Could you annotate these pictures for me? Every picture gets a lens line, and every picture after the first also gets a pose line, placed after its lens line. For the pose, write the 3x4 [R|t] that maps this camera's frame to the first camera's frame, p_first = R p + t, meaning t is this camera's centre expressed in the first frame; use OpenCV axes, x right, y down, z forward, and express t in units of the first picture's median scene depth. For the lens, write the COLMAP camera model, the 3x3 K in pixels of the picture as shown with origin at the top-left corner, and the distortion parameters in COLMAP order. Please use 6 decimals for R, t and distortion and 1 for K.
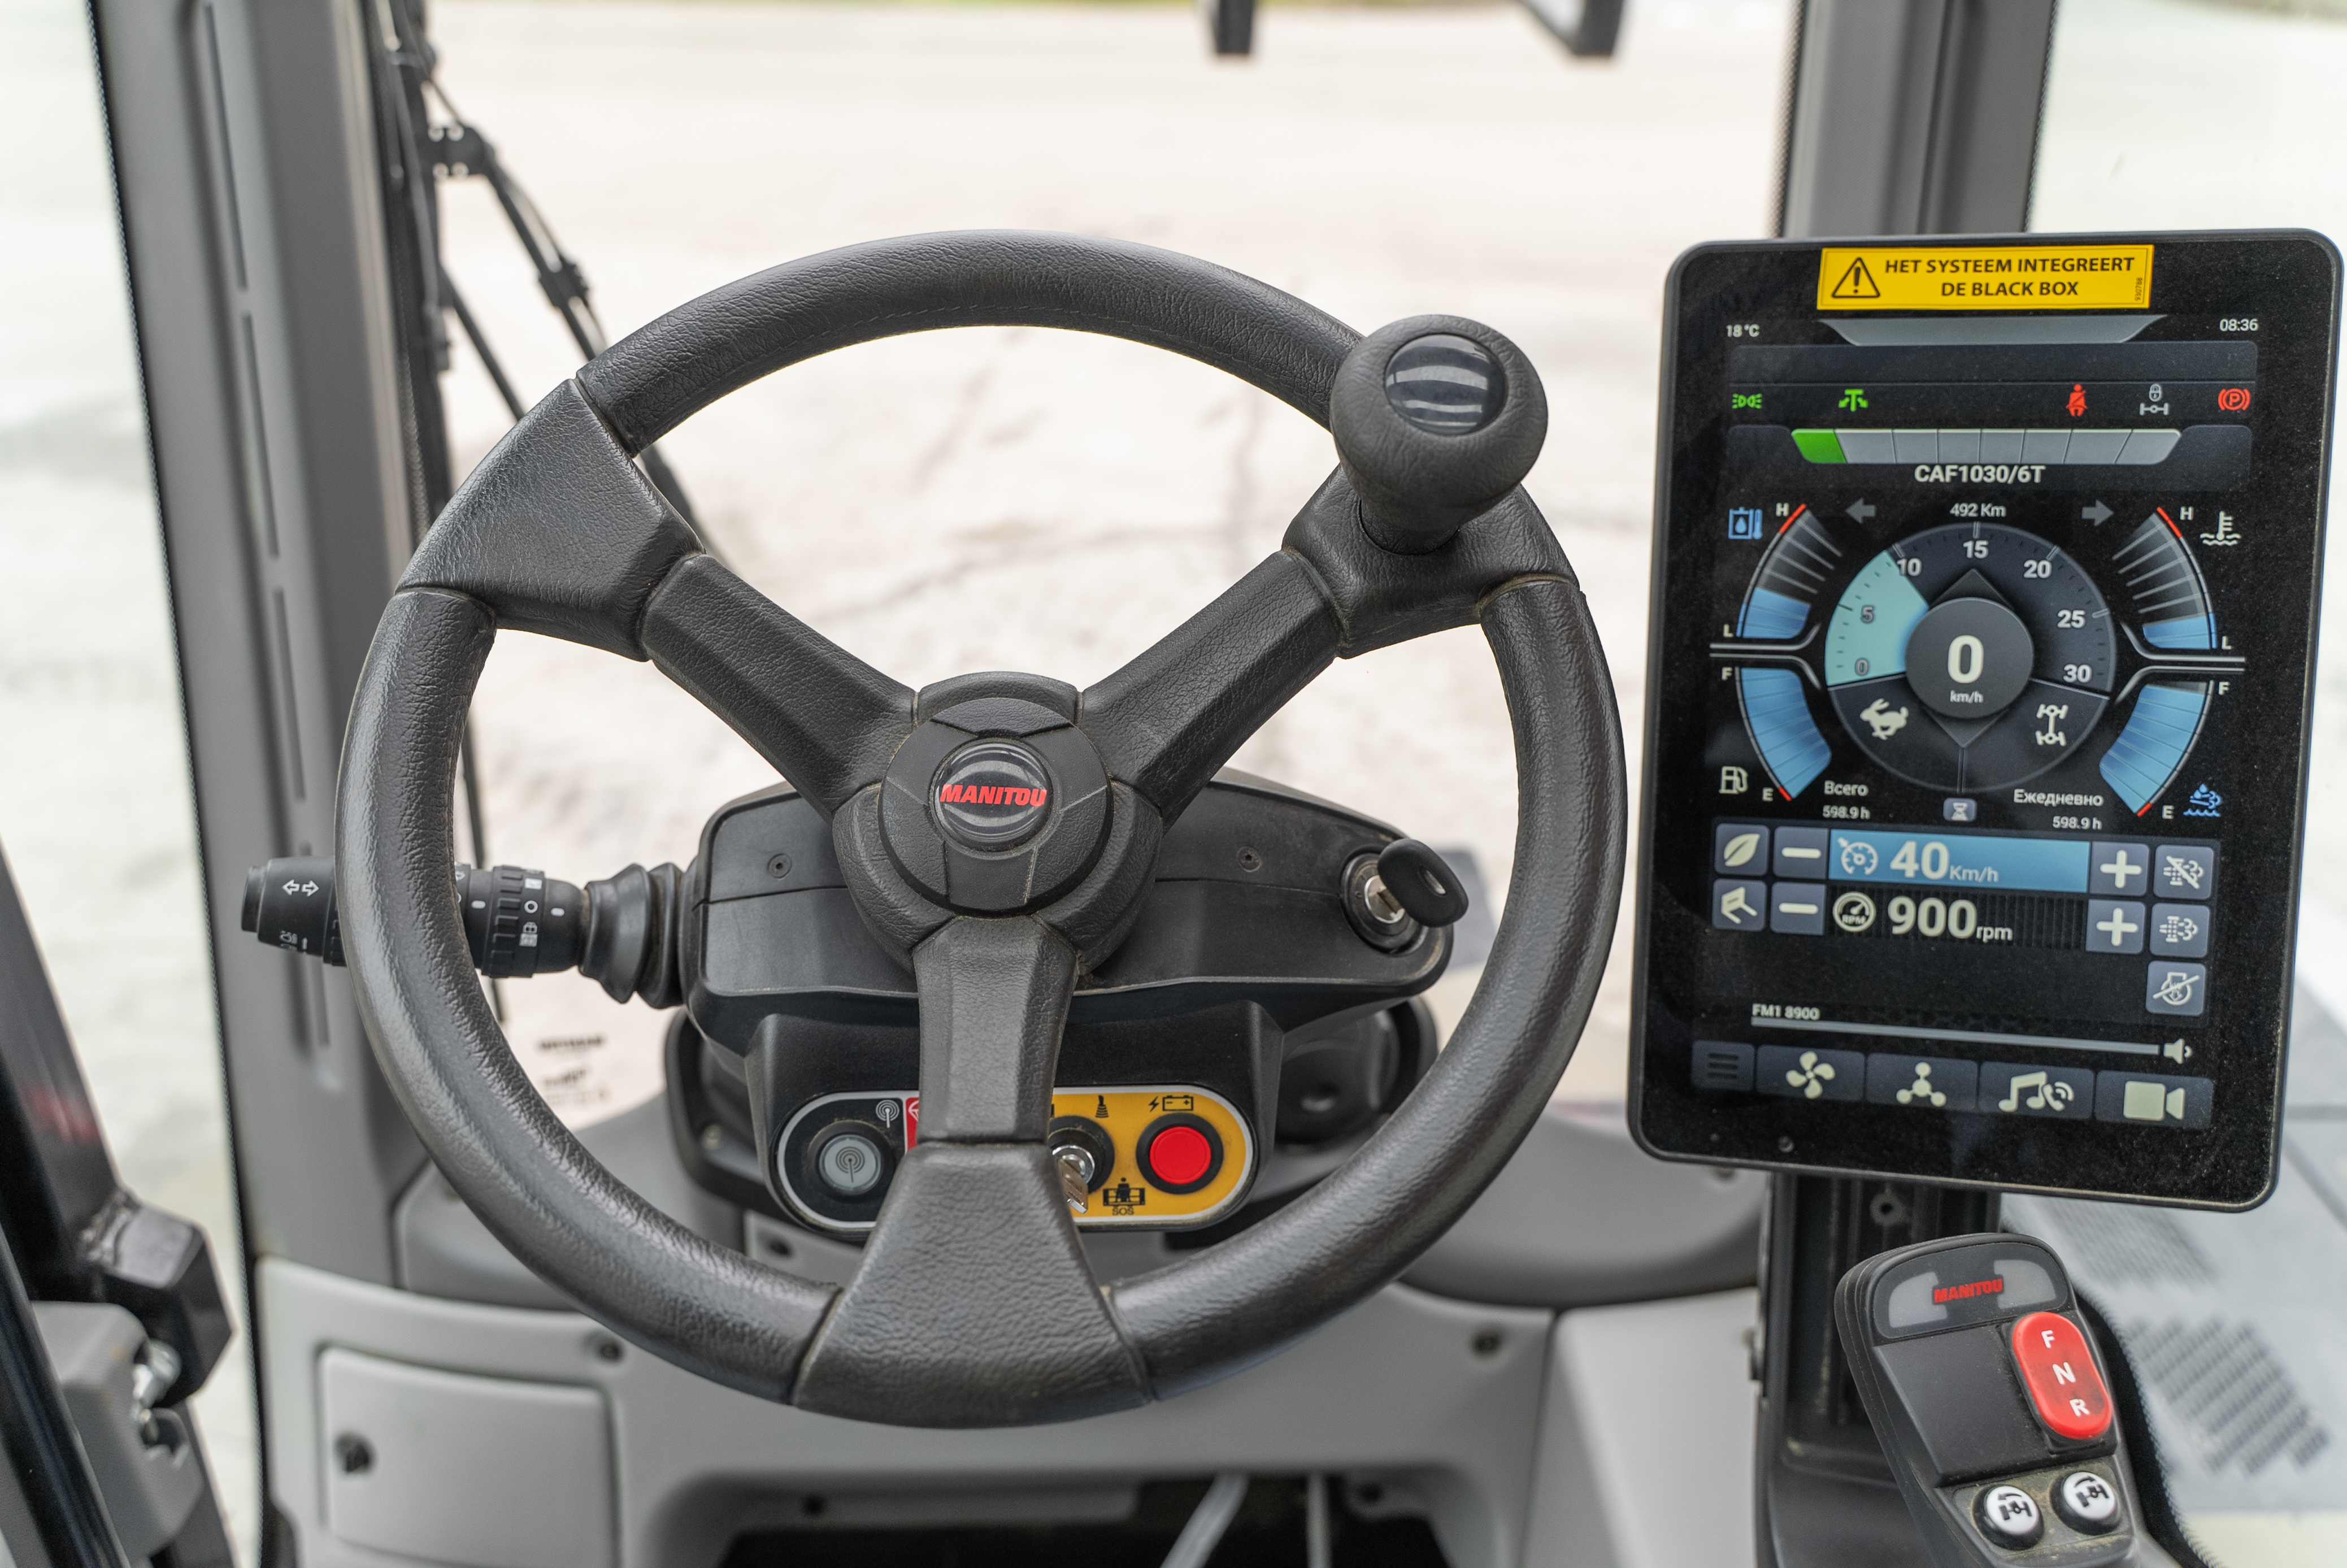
lens RADIAL K [[1928.9, 0, 1138.0], [0, 1928.9, 755.3], [0, 0, 1]] dist [0.003958, -0.012081]
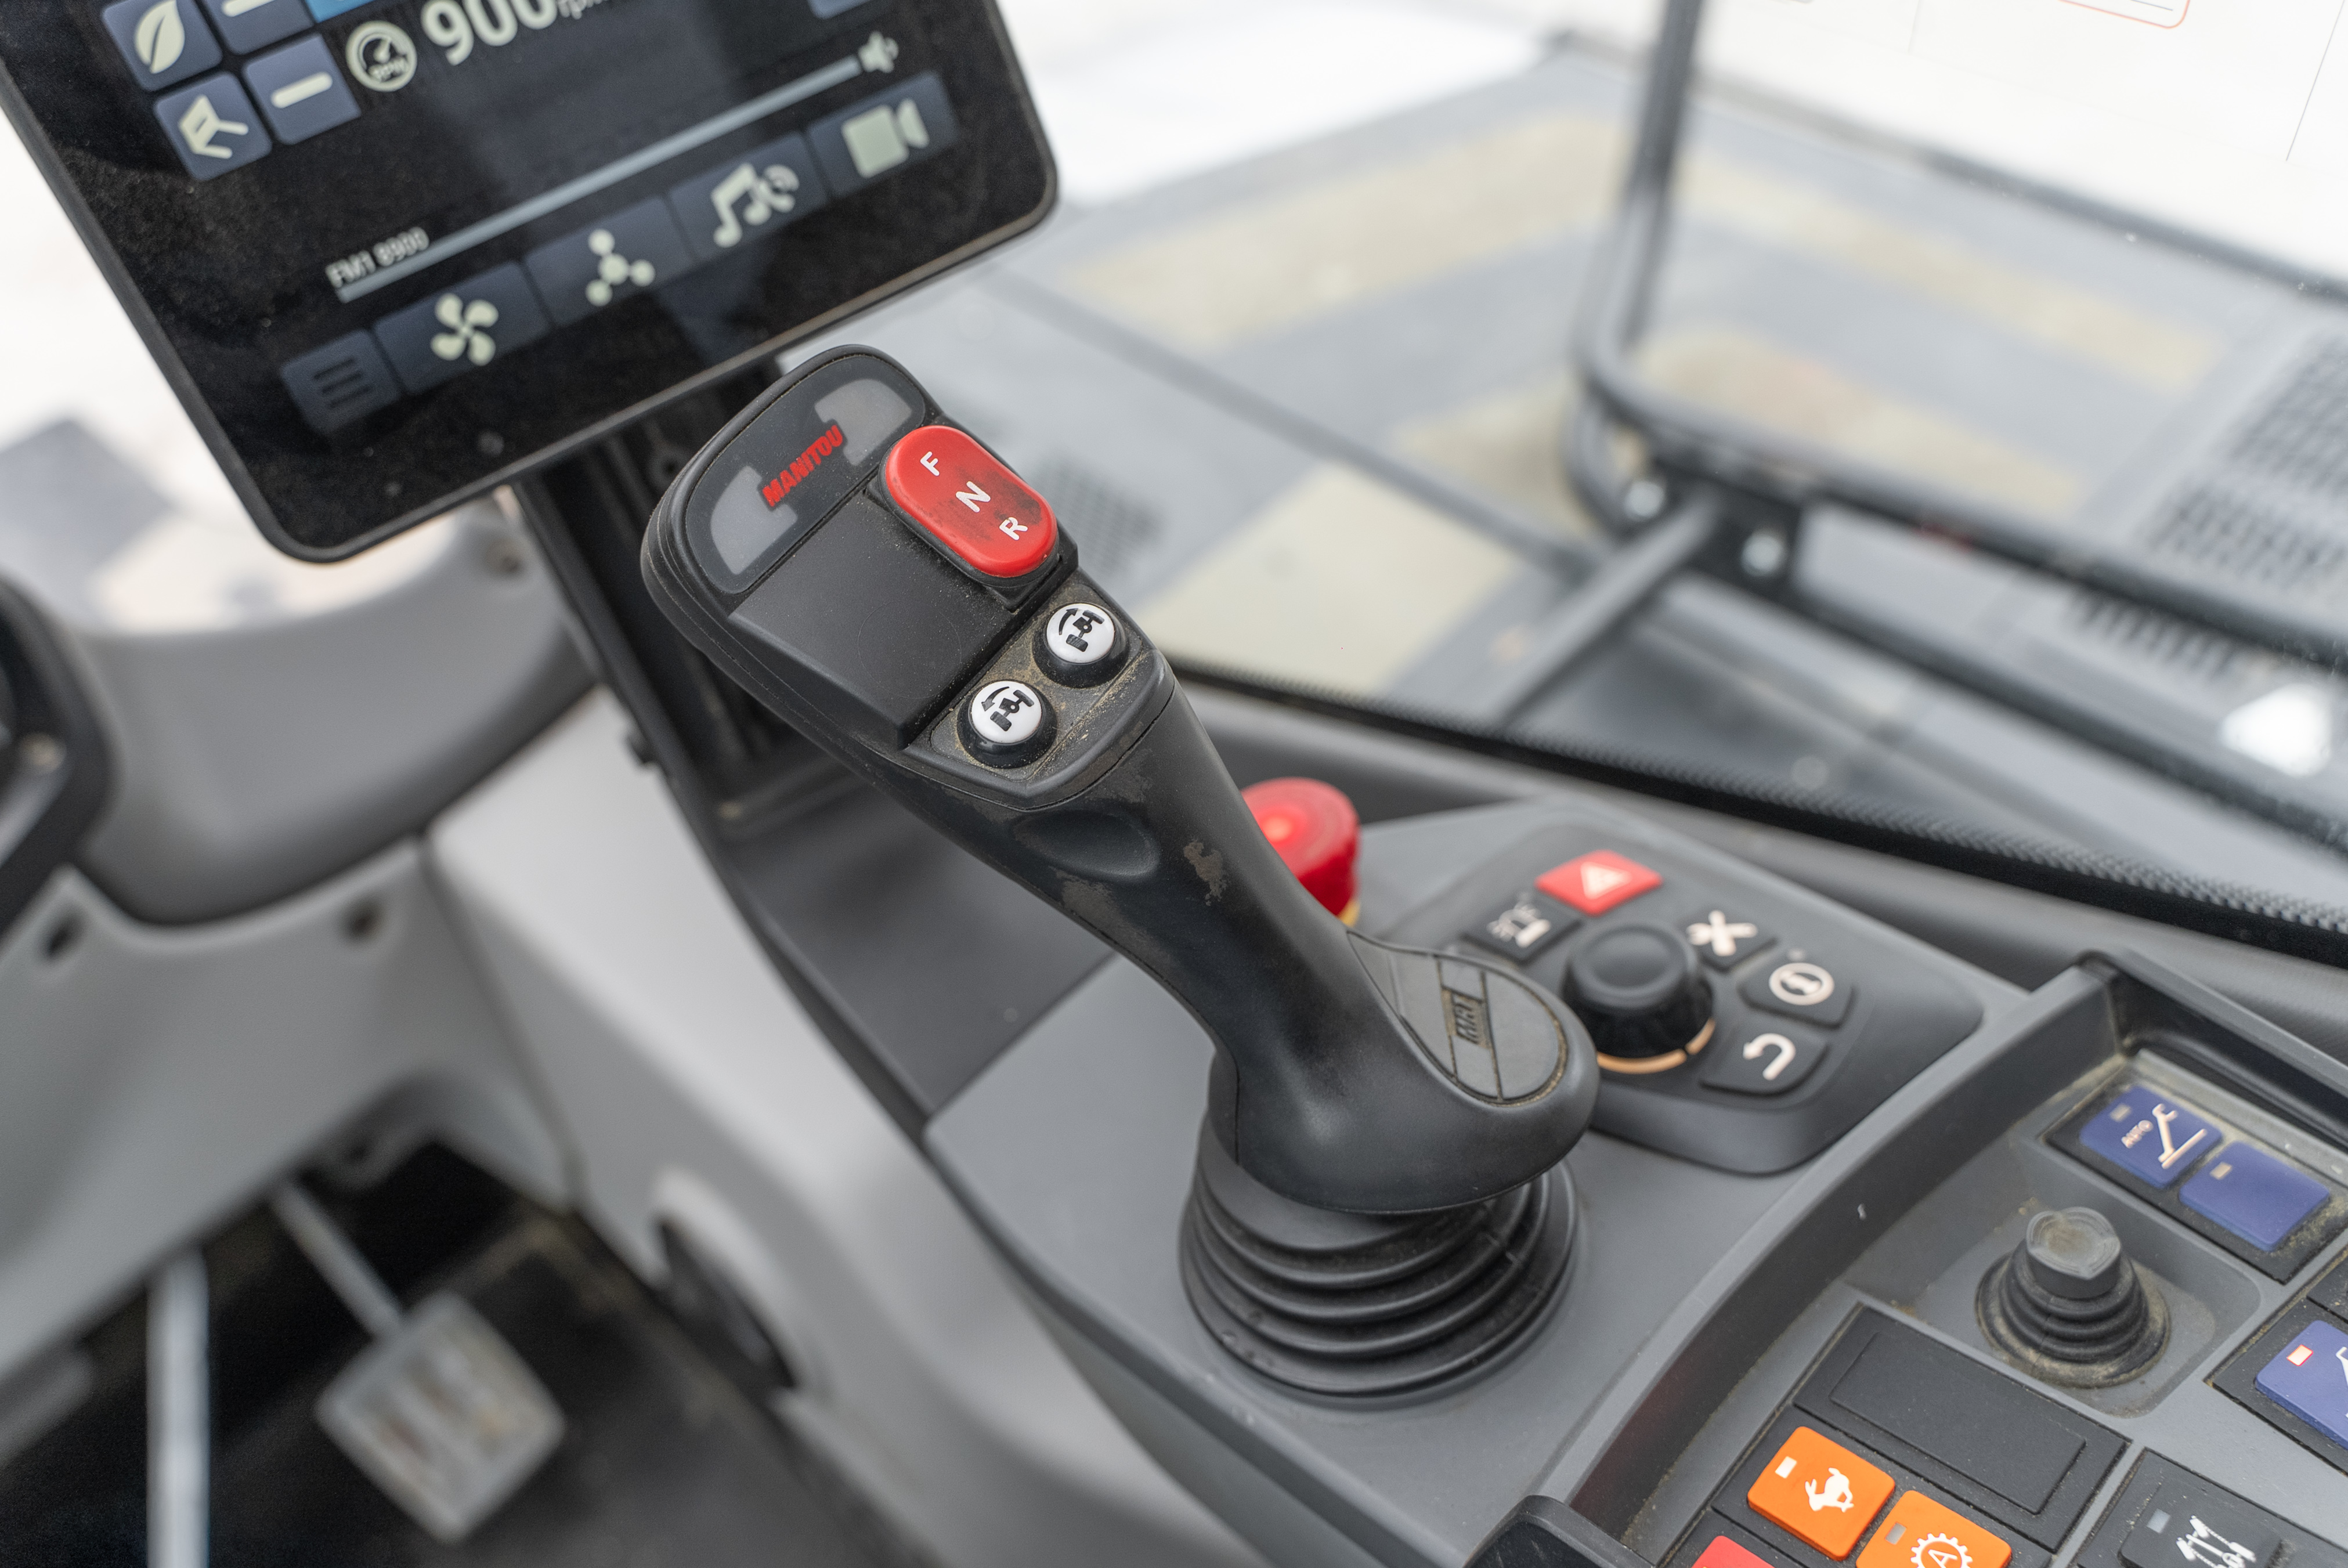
lens RADIAL K [[1929.6, 0, 1172.0], [0, 1929.6, 792.5], [0, 0, 1]] dist [0.003958, -0.012081]
pose [[0.691741, -0.558557, 0.457722, 0.130982], [0.396478, 0.823514, 0.405746, 0.127047], [-0.603572, -0.099195, 0.791114, 0.332510]]
